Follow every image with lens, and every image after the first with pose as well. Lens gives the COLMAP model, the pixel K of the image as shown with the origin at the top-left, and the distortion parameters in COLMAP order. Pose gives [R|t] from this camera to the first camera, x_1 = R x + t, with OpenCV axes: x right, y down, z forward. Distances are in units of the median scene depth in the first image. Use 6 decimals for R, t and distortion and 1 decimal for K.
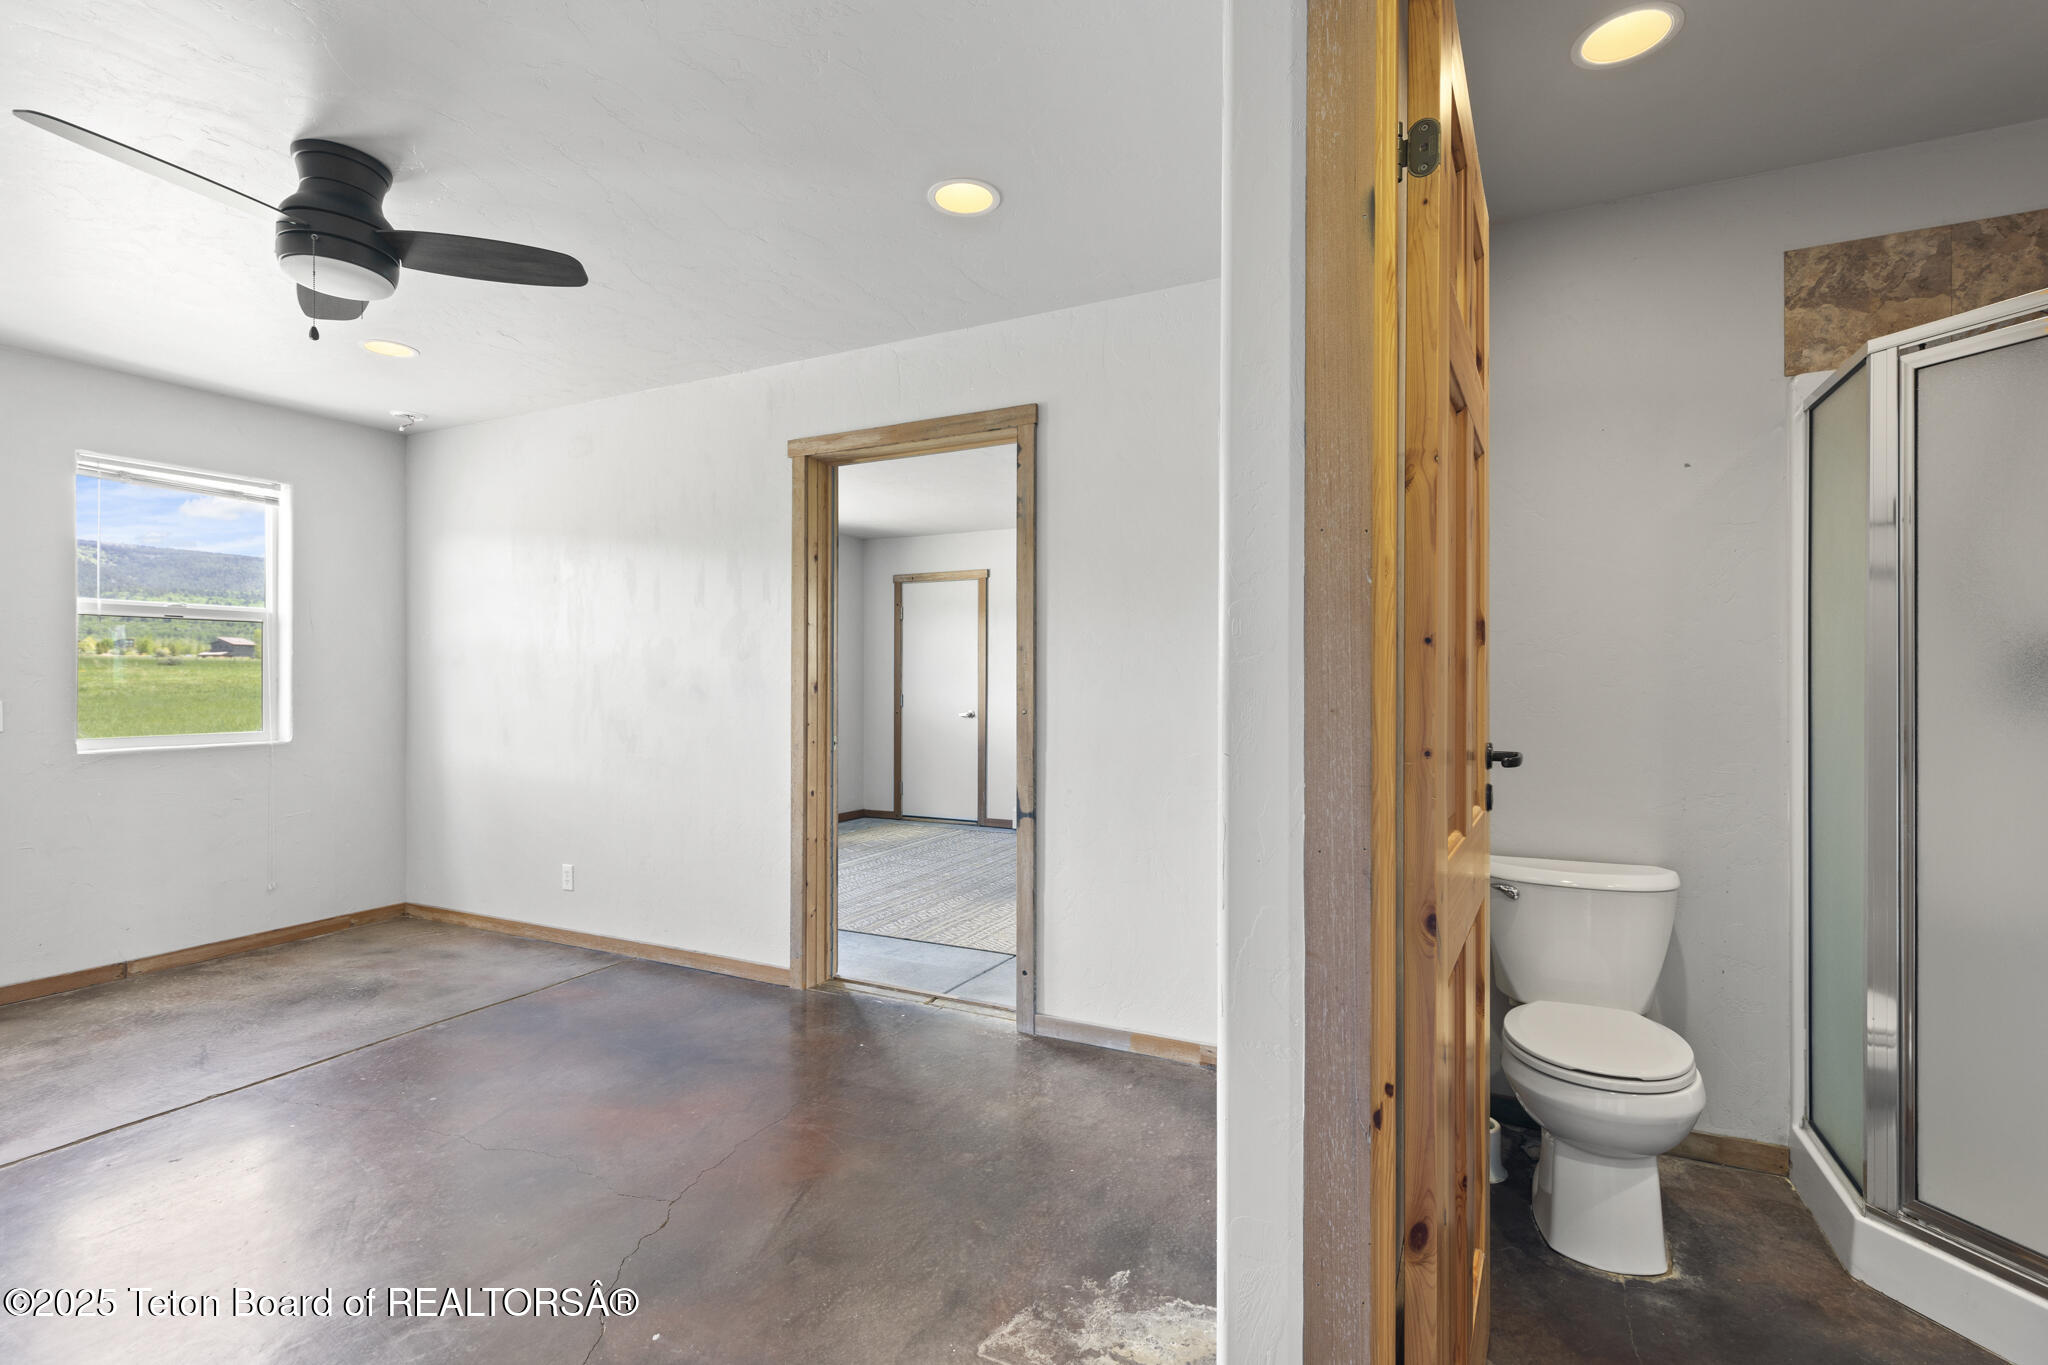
lens RADIAL K [[917.8, 0, 1024.0], [0, 917.8, 682.5], [0, 0, 1]] dist [0.002247, -0.000920]
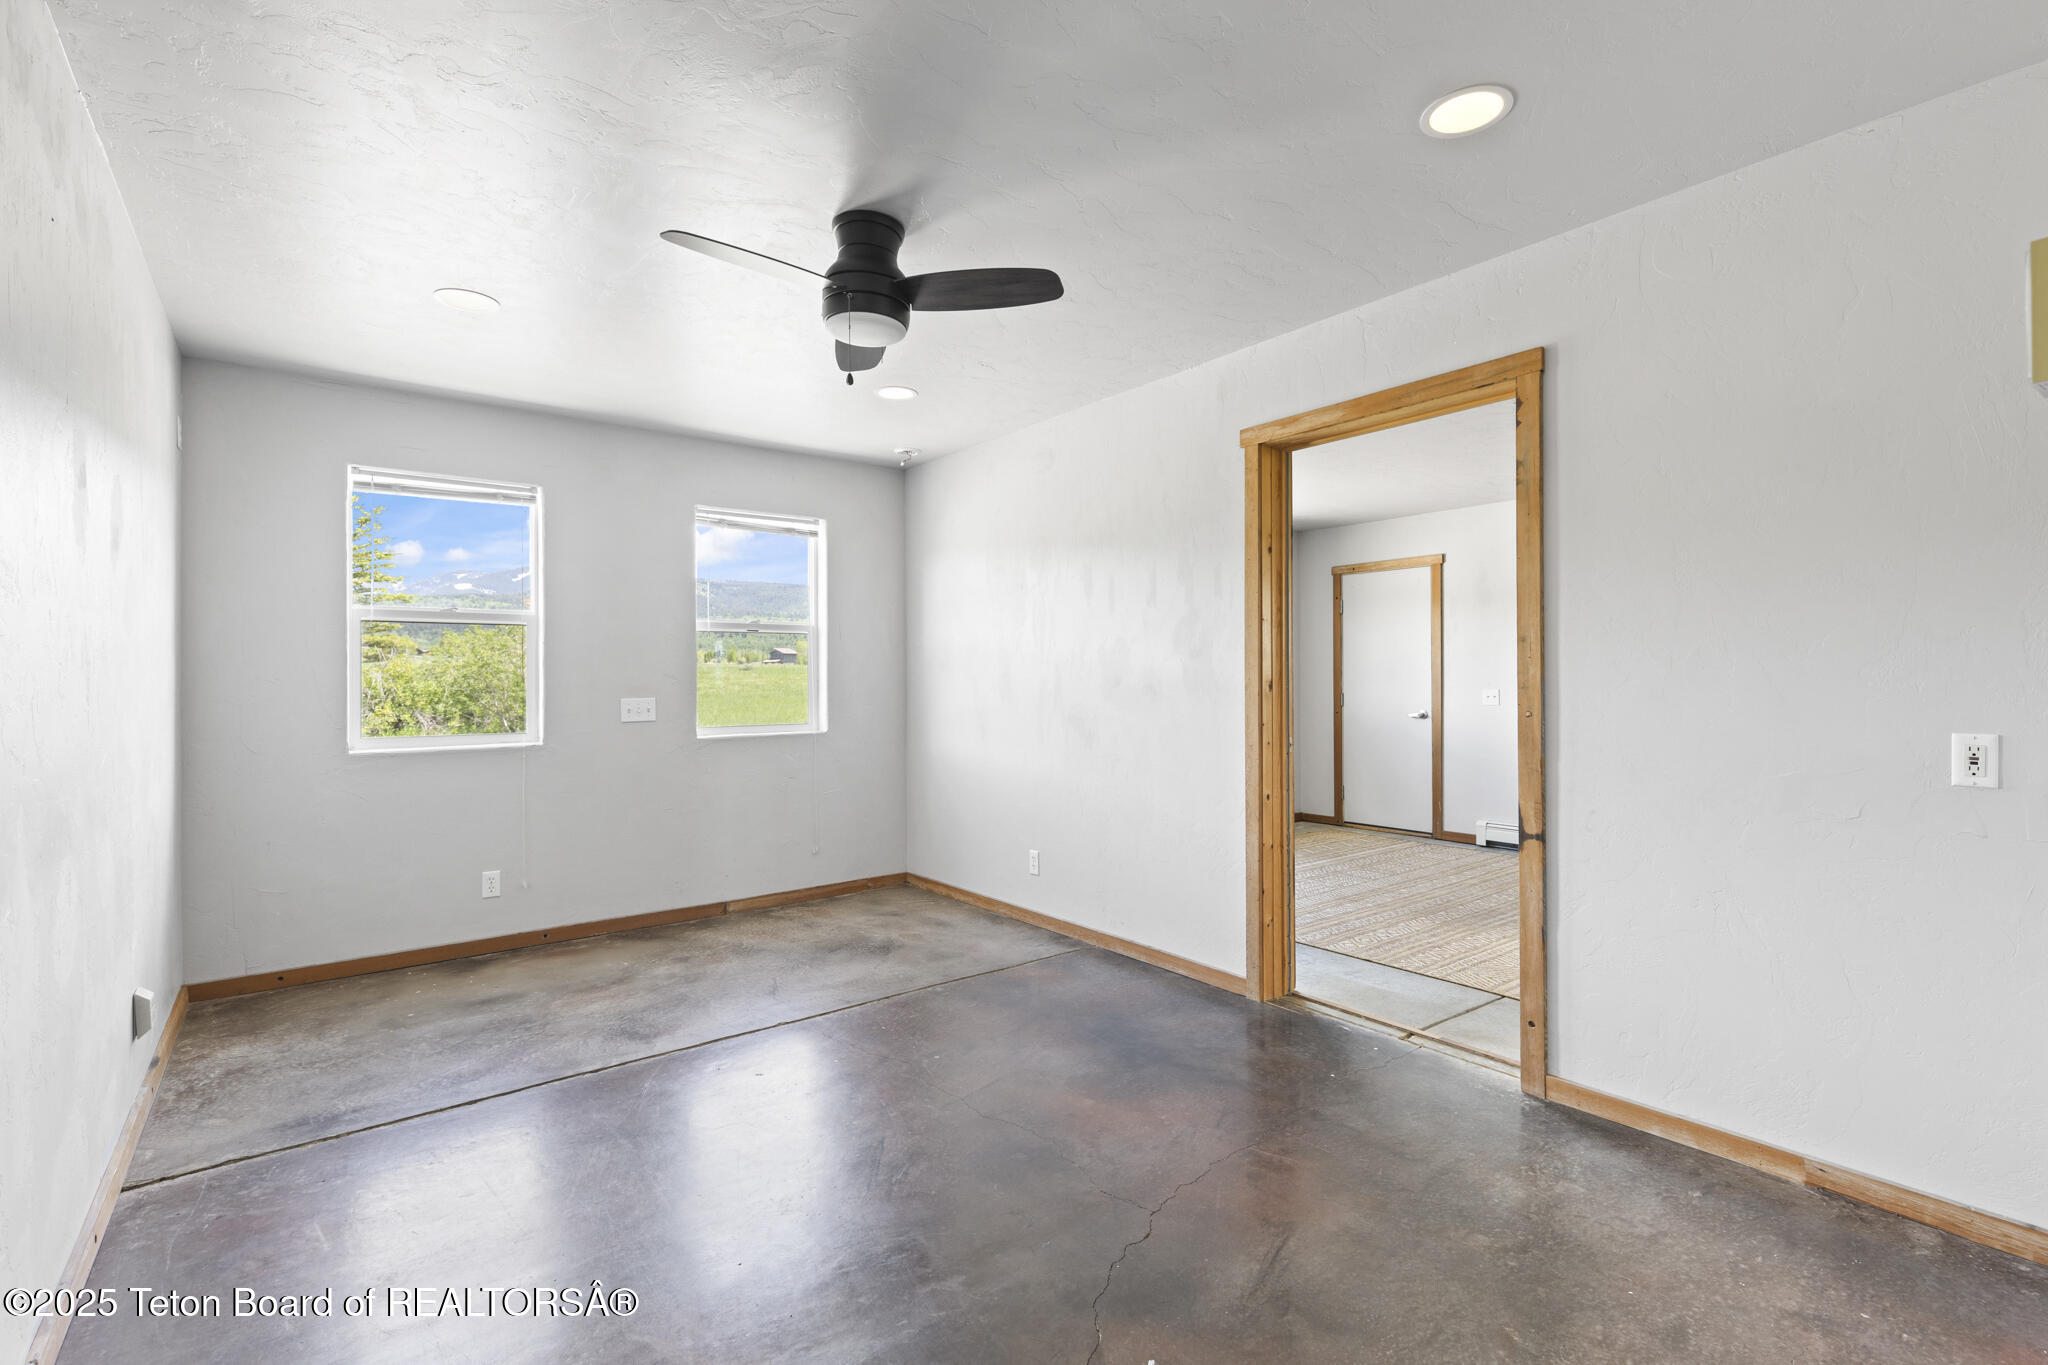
lens RADIAL K [[910.2, 0, 1024.0], [0, 910.2, 682.5], [0, 0, 1]] dist [-0.002251, -0.001371]
pose [[0.899422, -0.003877, -0.437064, -0.049991], [0.004504, 0.999990, 0.000399, 0.000392], [0.437058, -0.002327, 0.899430, 0.043747]]
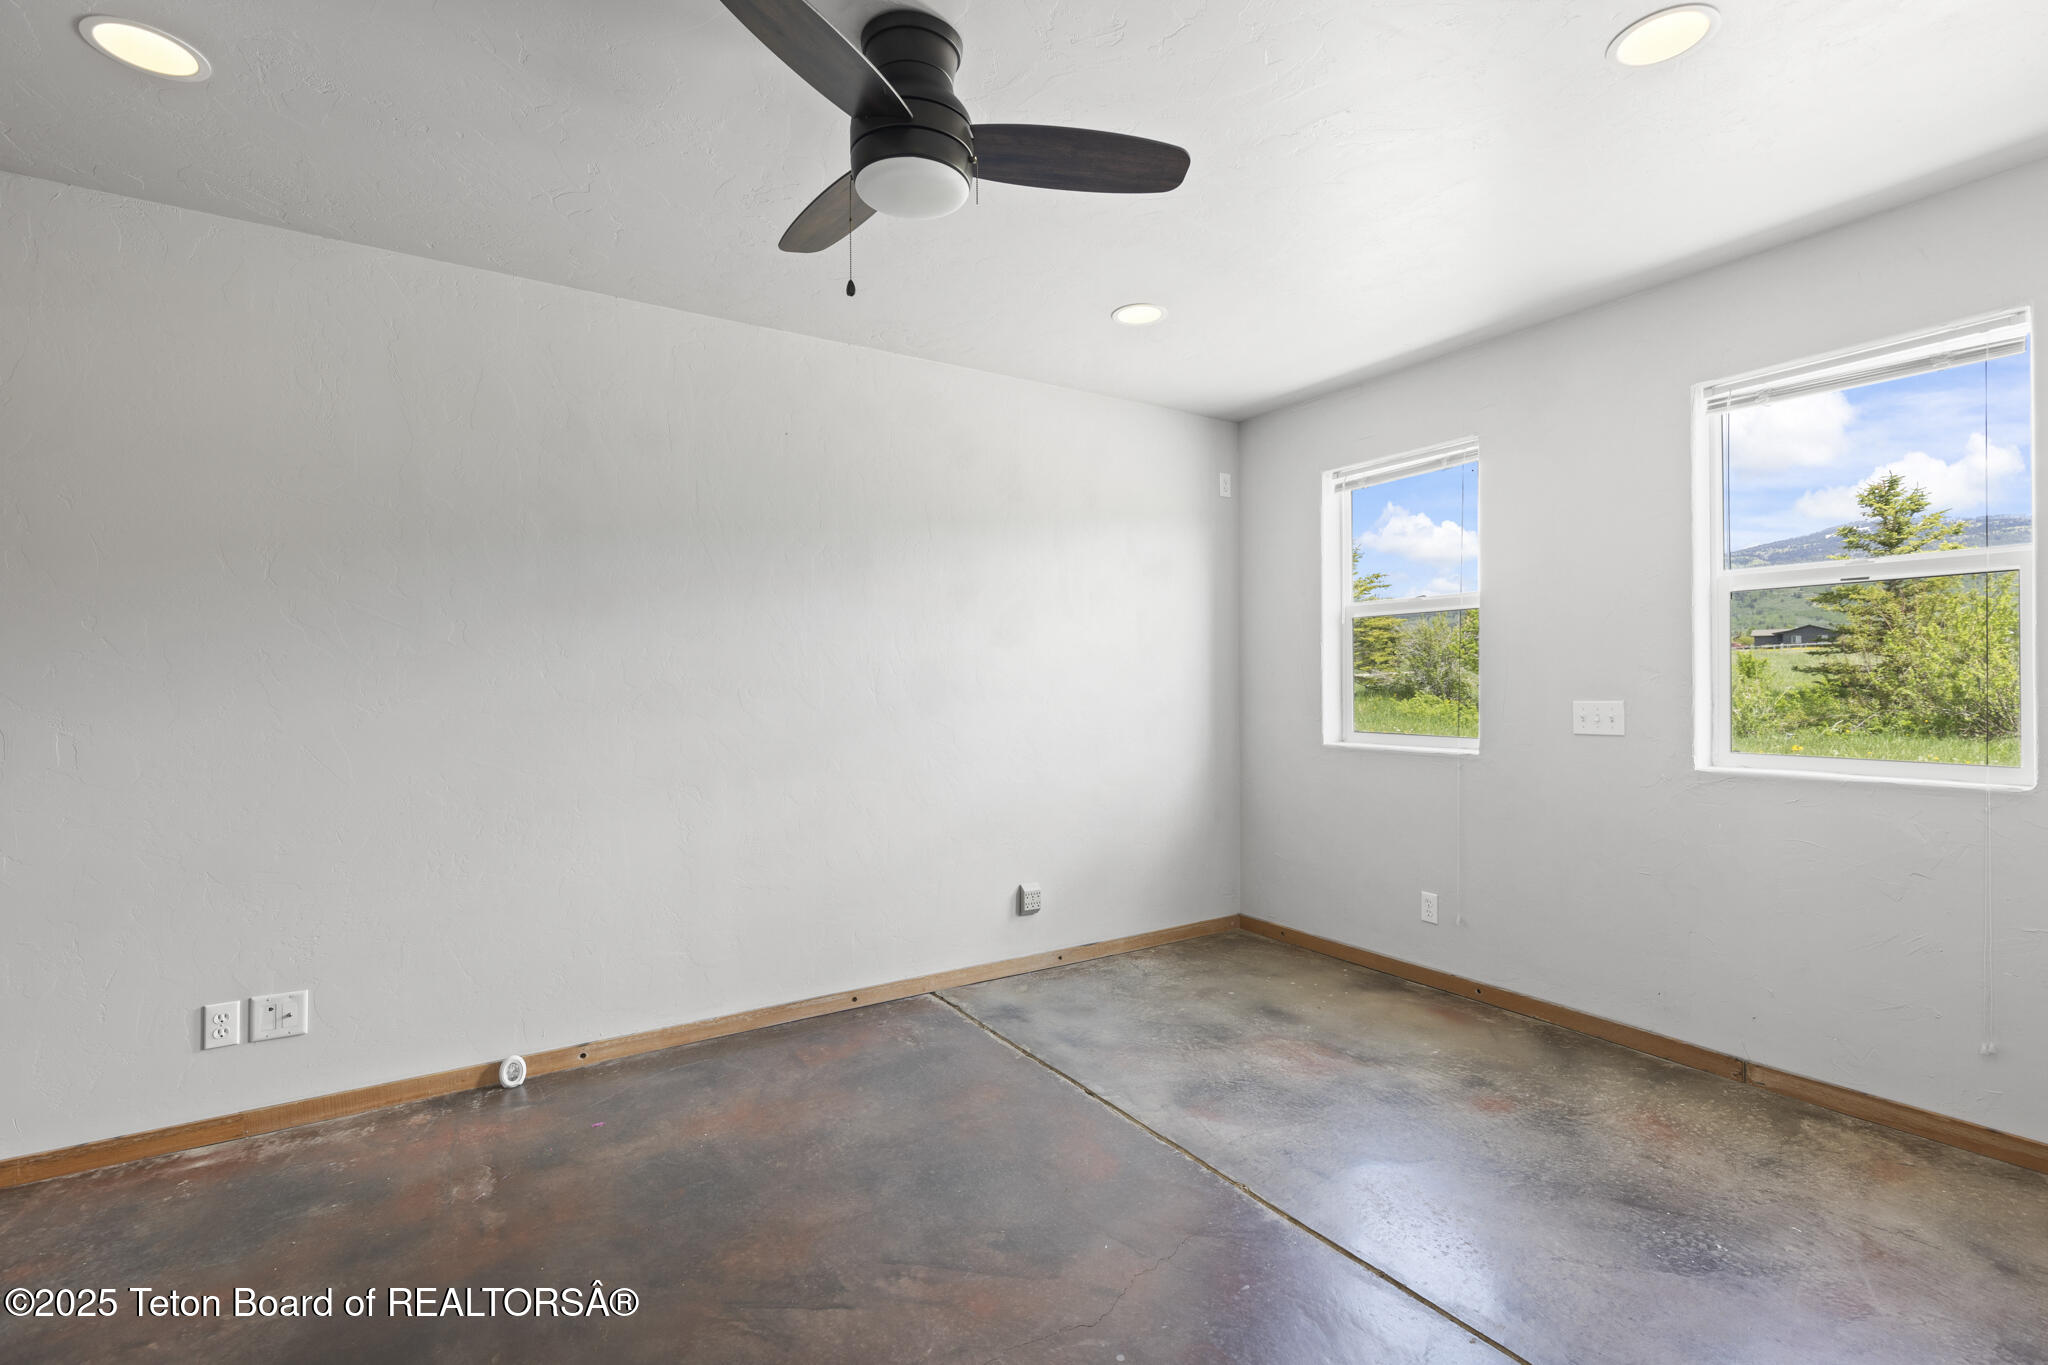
lens RADIAL K [[910.2, 0, 1024.0], [0, 910.2, 682.5], [0, 0, 1]] dist [-0.002251, -0.001371]
pose [[-0.509547, 0.005496, -0.860425, -0.065241], [0.001968, 0.999984, 0.005221, -0.002411], [0.860441, 0.000967, -0.509550, 0.905516]]
